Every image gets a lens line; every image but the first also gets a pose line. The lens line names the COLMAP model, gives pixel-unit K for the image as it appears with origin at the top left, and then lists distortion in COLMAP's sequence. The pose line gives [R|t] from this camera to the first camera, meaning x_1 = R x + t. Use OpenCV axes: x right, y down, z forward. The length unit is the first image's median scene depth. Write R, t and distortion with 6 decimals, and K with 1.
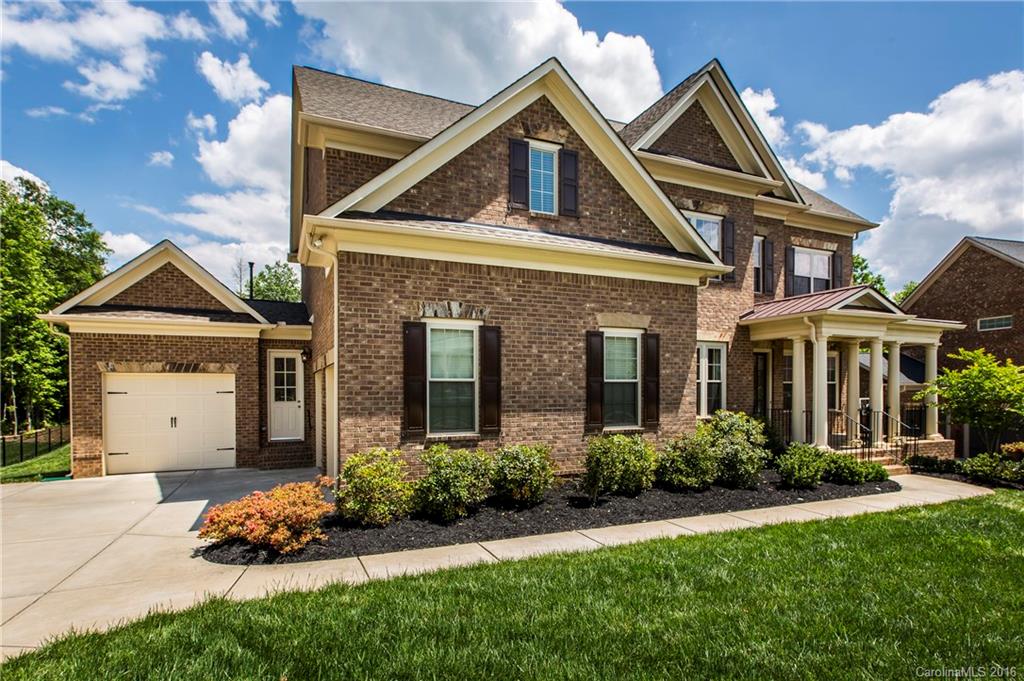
lens RADIAL K [[457.0, 0, 514.1], [0, 457.0, 339.3], [0, 0, 1]] dist [-0.001278, -0.000106]
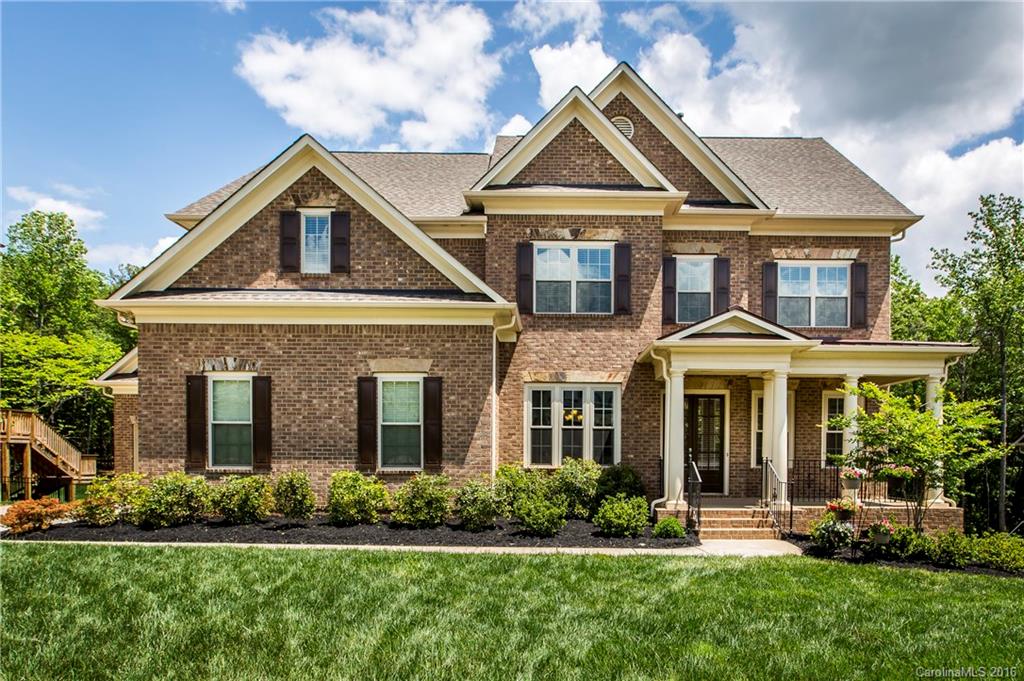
lens RADIAL K [[518.0, 0, 511.6], [0, 518.0, 391.1], [0, 0, 1]] dist [0.000354, 0.000393]
pose [[0.938256, -0.031283, -0.344526, 0.946633], [0.029698, 0.999510, -0.009878, 0.038837], [0.344666, -0.000964, 0.938725, -0.017547]]
